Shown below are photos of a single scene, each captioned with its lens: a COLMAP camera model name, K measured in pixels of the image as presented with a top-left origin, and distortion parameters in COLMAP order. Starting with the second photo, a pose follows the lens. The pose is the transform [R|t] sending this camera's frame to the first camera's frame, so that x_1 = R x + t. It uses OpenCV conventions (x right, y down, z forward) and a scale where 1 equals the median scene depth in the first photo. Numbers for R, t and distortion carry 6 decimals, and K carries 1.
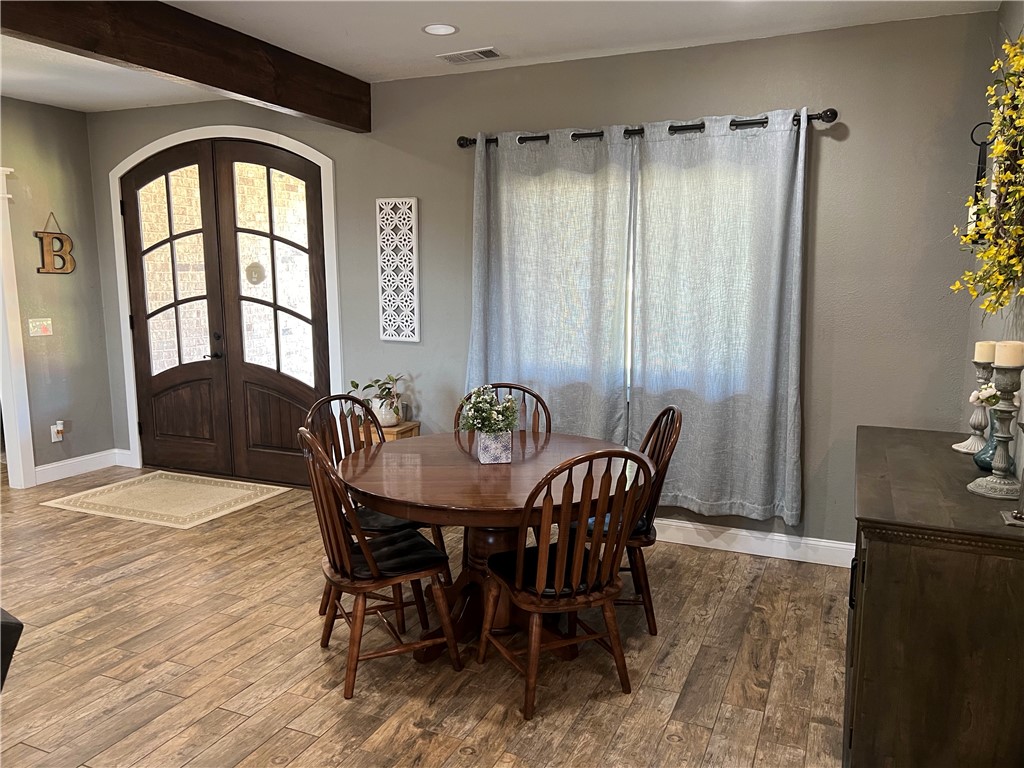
lens RADIAL K [[771.0, 0, 517.4], [0, 771.0, 389.5], [0, 0, 1]] dist [0.050965, -0.047570]
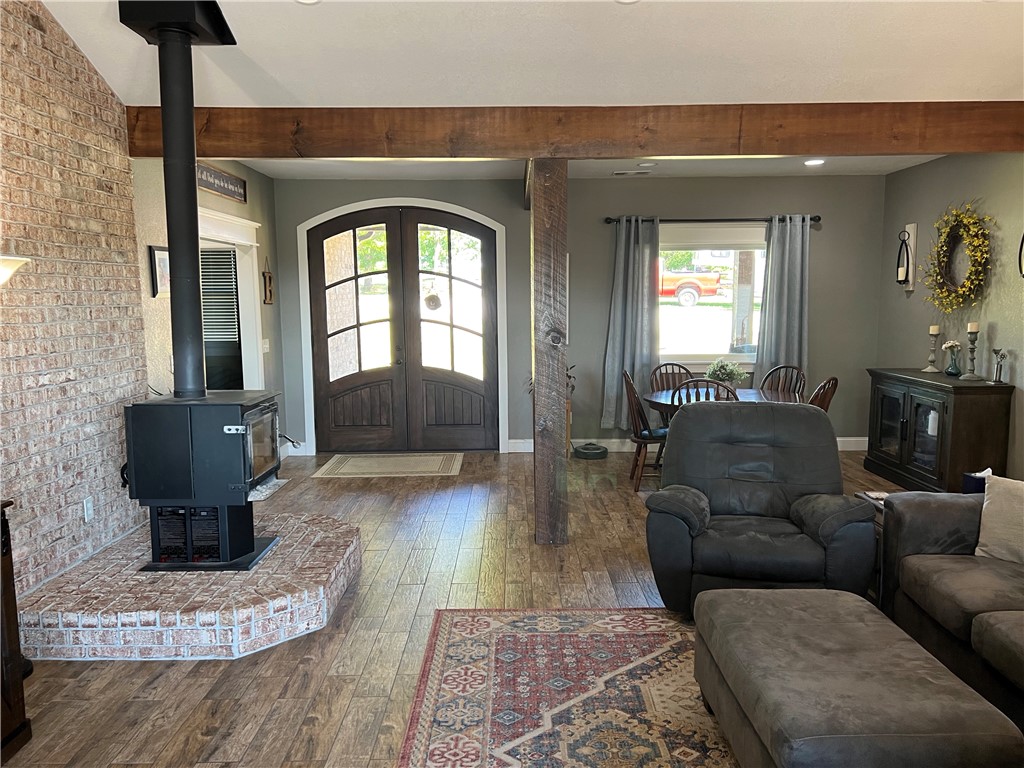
lens RADIAL K [[771.0, 0, 512.6], [0, 771.0, 393.1], [0, 0, 1]] dist [0.050965, -0.047570]
pose [[0.914493, -0.059634, 0.400183, -0.775245], [0.070253, 0.997458, -0.011902, 0.041708], [-0.398456, 0.038998, 0.916358, -0.333837]]
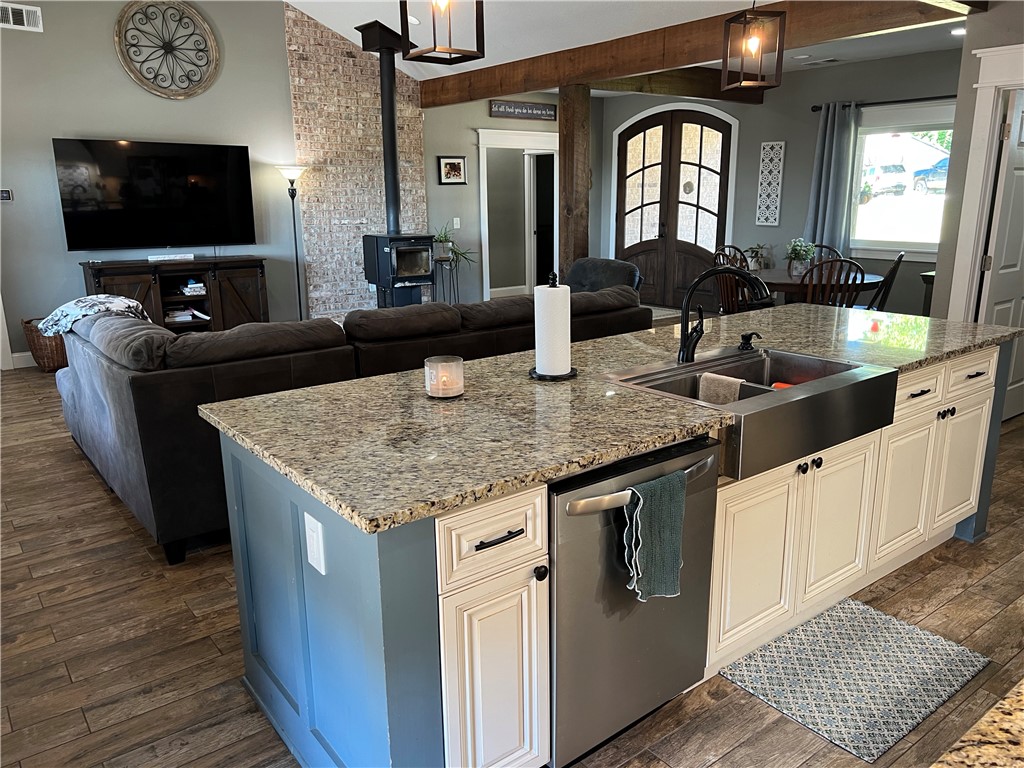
lens RADIAL K [[771.0, 0, 512.9], [0, 771.0, 392.5], [0, 0, 1]] dist [0.050965, -0.047570]
pose [[0.875860, 0.112801, -0.469197, 0.191483], [-0.063533, 0.990787, 0.119601, 0.125579], [0.478365, -0.074944, 0.874957, -0.764615]]
